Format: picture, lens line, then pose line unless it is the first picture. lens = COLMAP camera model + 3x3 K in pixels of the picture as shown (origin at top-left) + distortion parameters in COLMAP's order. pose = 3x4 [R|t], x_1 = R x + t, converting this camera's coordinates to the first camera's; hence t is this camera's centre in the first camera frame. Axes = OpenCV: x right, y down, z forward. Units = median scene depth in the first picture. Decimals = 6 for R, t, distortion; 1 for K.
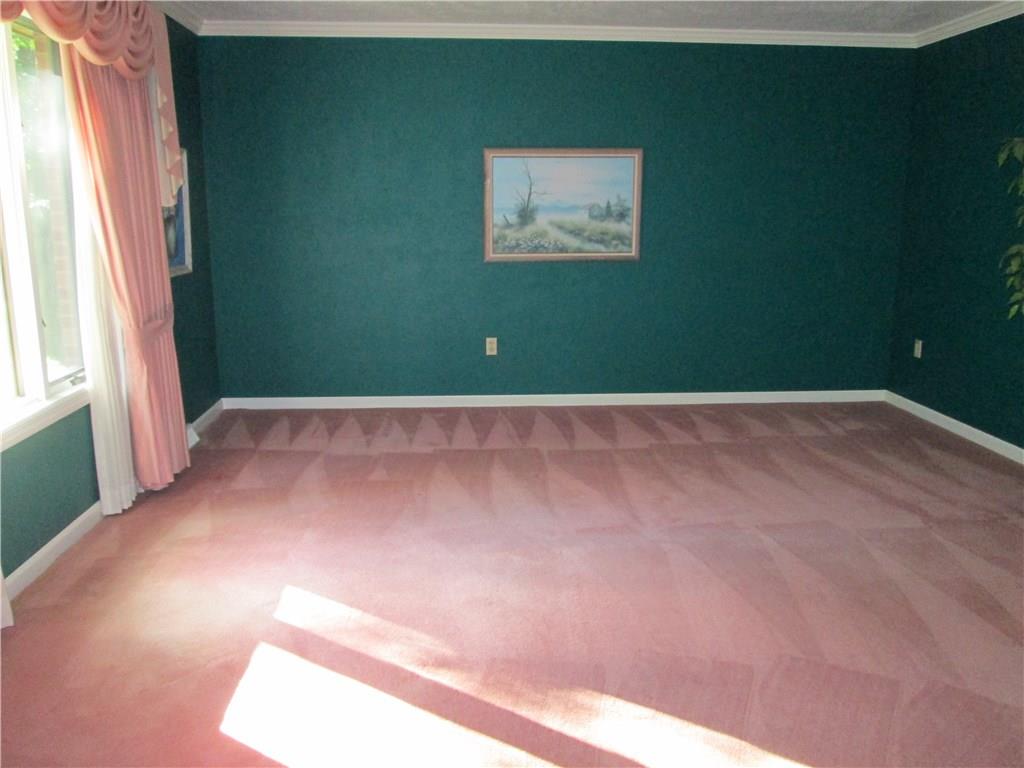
lens RADIAL K [[864.4, 0, 512.1], [0, 864.4, 384.1], [0, 0, 1]] dist [-0.032554, 0.001654]
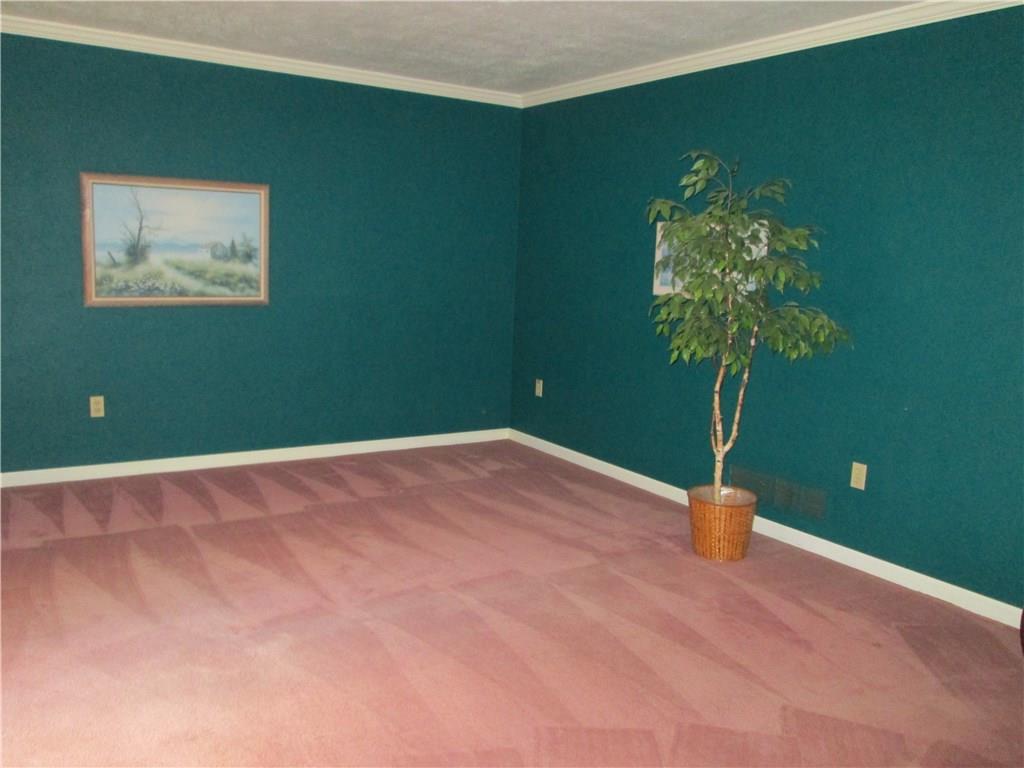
lens RADIAL K [[864.4, 0, 511.6], [0, 864.4, 386.1], [0, 0, 1]] dist [-0.032554, 0.001654]
pose [[0.877347, -0.040416, 0.478152, -0.086969], [0.060382, 0.997825, -0.026452, -0.021924], [-0.476043, 0.052080, 0.877879, 0.094150]]
